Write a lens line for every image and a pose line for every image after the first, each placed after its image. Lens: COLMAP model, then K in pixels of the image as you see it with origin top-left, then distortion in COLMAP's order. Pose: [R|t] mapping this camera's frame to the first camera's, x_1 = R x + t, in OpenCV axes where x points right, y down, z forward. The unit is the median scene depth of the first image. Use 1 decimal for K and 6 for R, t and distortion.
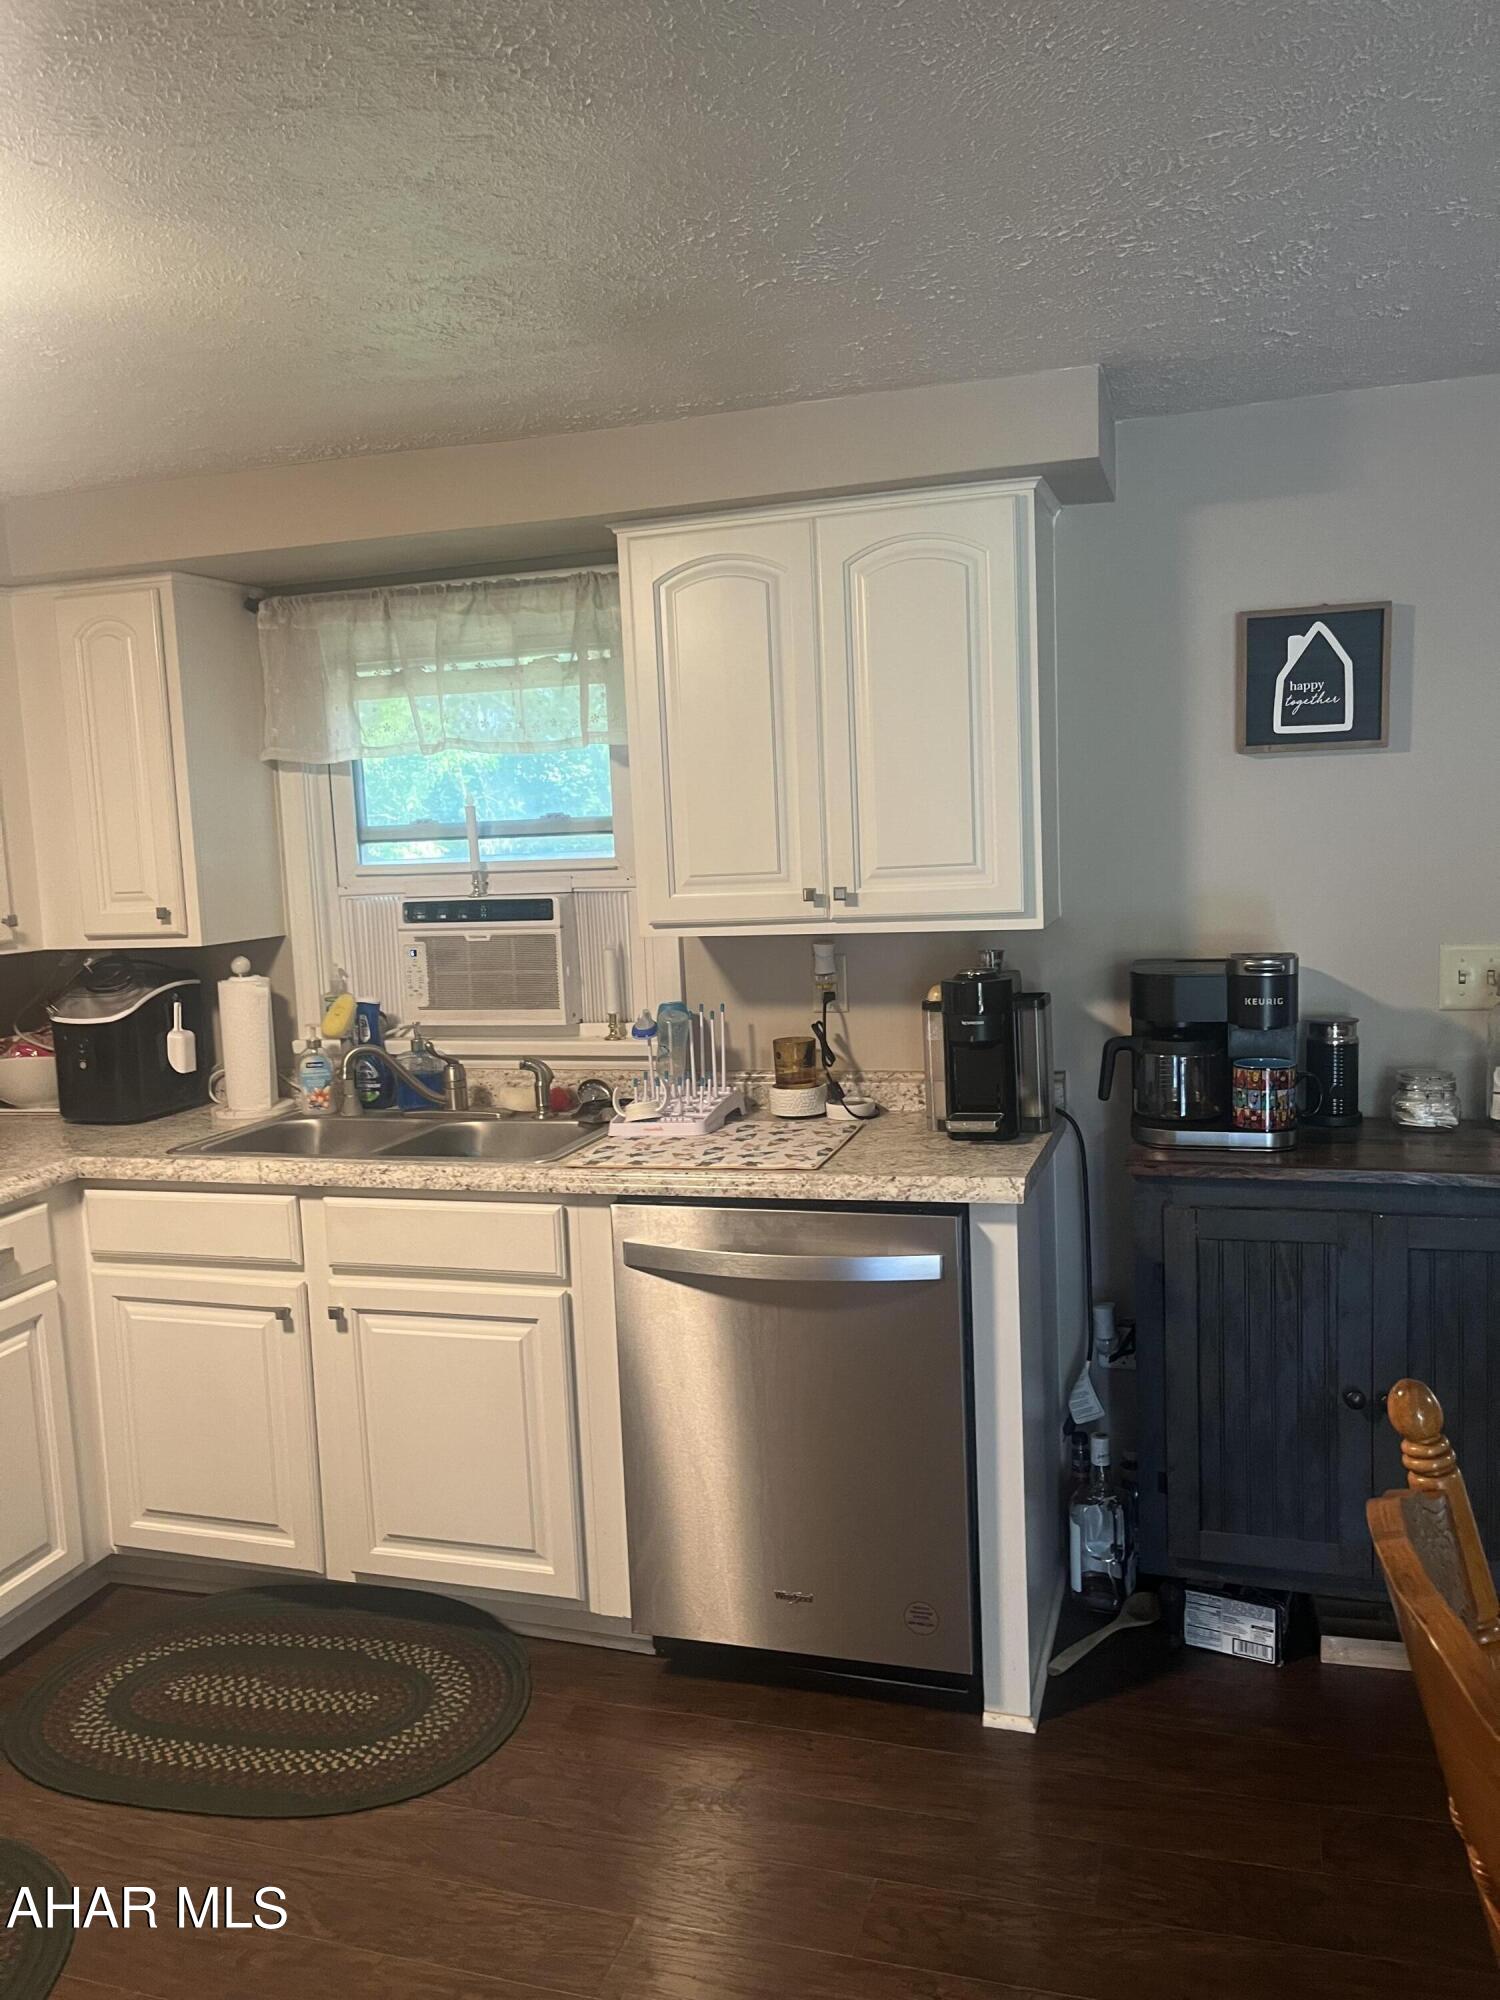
lens RADIAL K [[1520.2, 0, 746.8], [0, 1520.2, 1000.6], [0, 0, 1]] dist [0.053842, -0.074905]
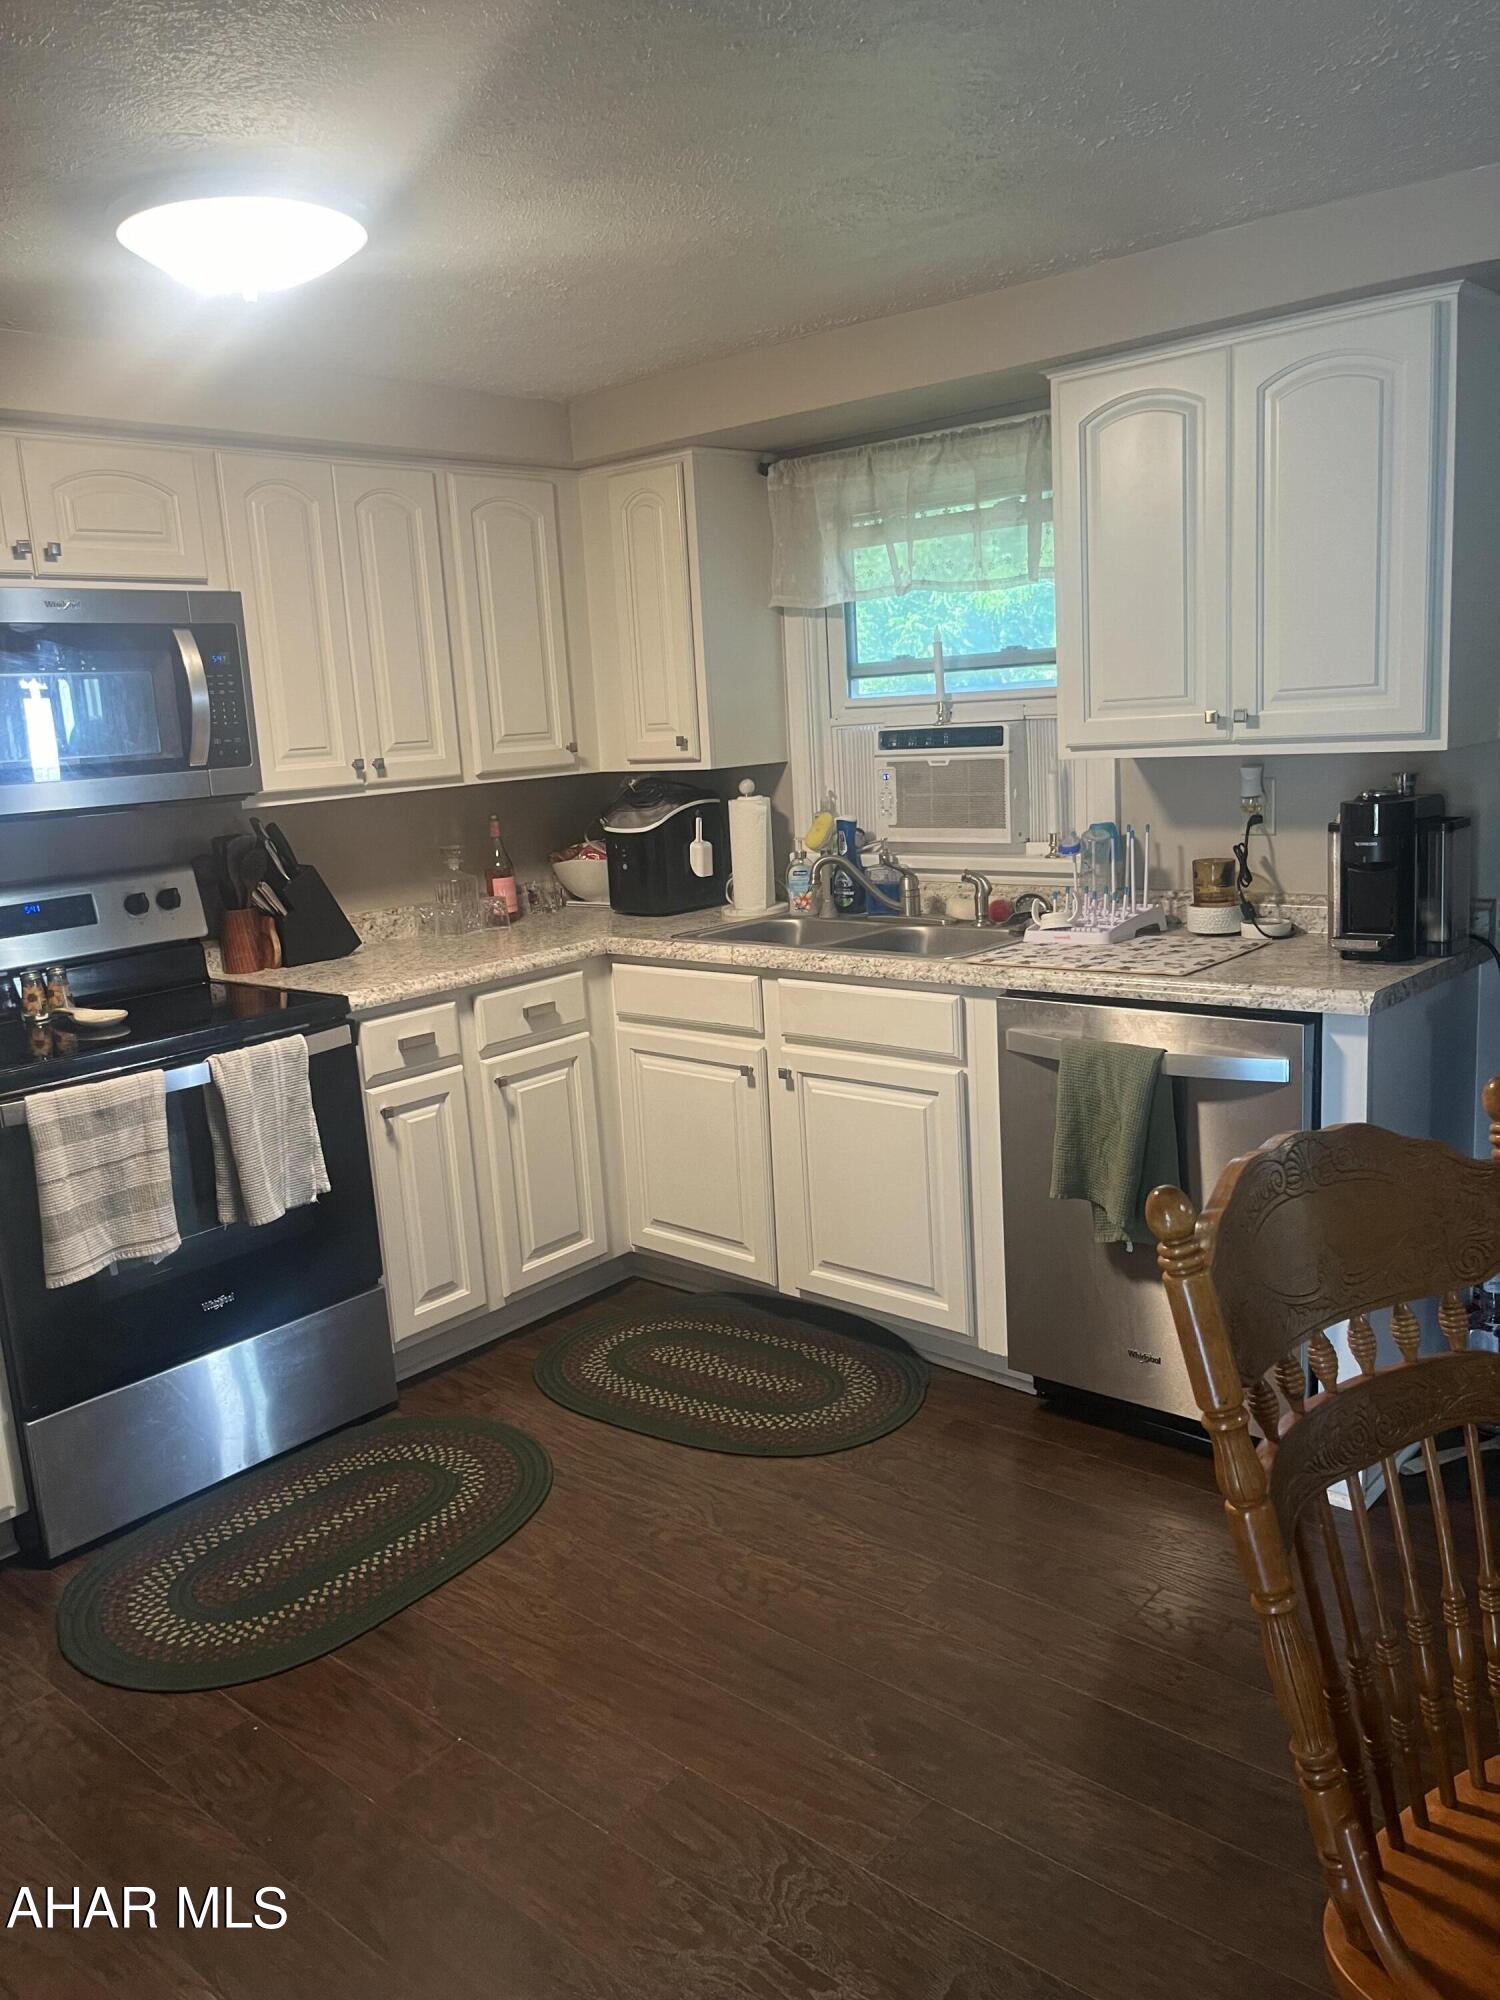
lens RADIAL K [[1520.2, 0, 733.7], [0, 1520.2, 983.1], [0, 0, 1]] dist [0.053842, -0.074905]
pose [[0.913073, 0.061705, -0.403101, 0.167524], [-0.024428, 0.994987, 0.096978, 0.016901], [0.407064, -0.078701, 0.910003, -0.098266]]
